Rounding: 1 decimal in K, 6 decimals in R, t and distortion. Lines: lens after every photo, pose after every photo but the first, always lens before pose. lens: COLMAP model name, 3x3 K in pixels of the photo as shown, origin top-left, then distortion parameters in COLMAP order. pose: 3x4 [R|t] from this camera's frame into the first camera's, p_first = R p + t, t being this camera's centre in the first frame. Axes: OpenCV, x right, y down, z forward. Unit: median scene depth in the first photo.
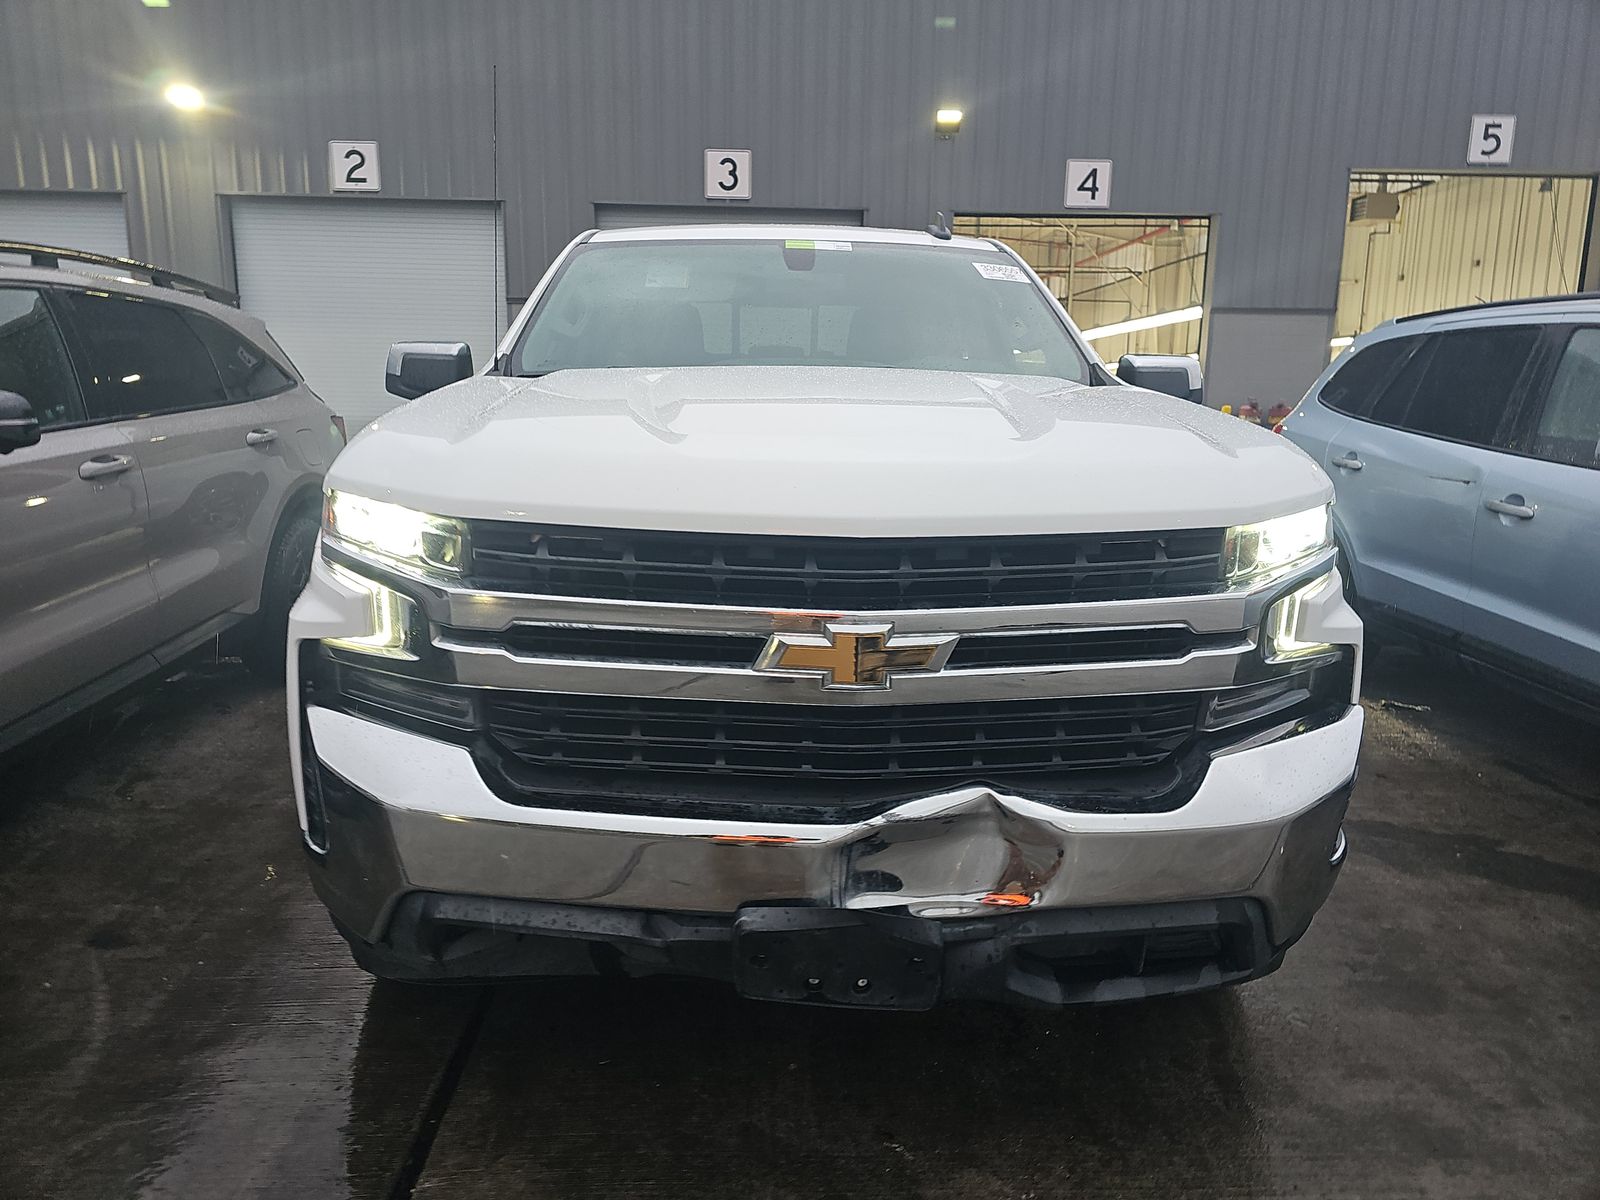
lens RADIAL K [[1067.5, 0, 798.4], [0, 1067.5, 601.9], [0, 0, 1]] dist [0.079510, -0.094599]
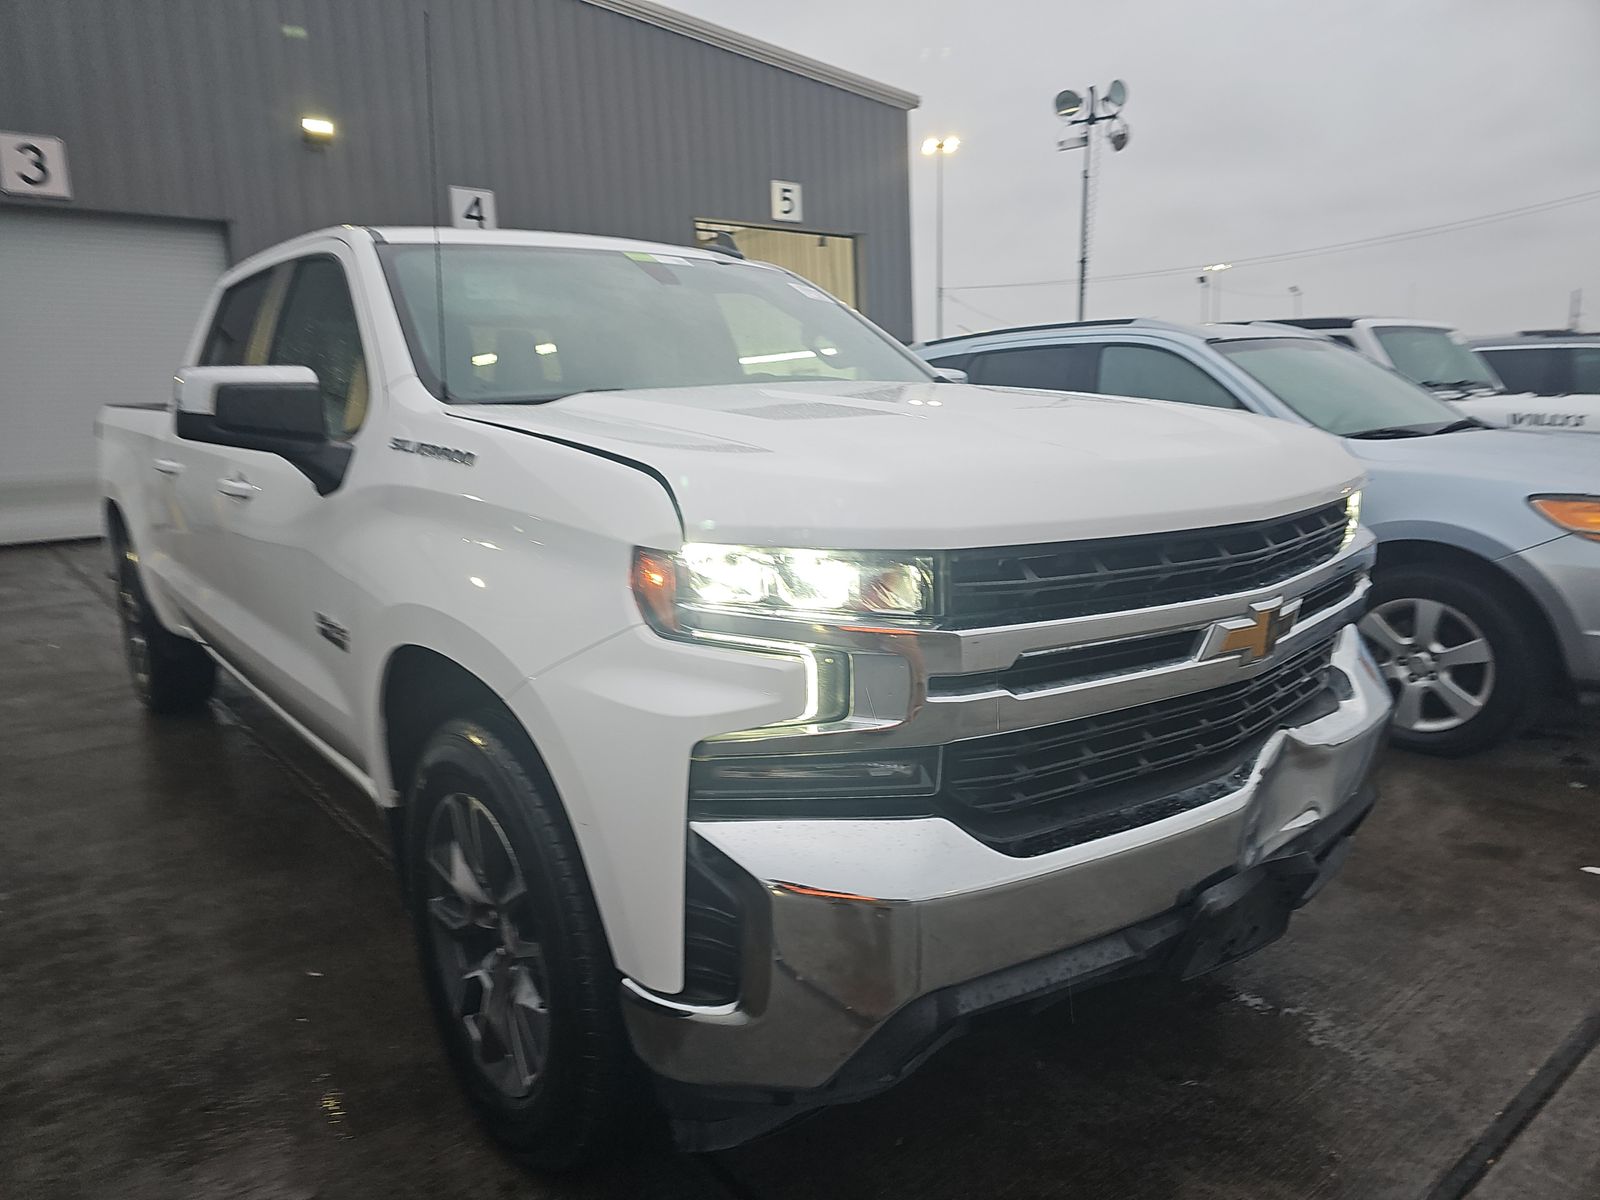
lens RADIAL K [[1056.0, 0, 810.4], [0, 1056.0, 600.0], [0, 0, 1]] dist [0.070054, -0.069537]
pose [[0.792477, -0.143228, 0.592845, -0.127018], [0.158521, 0.986998, 0.026552, -0.010959], [-0.588940, 0.072937, 0.804879, 0.051571]]
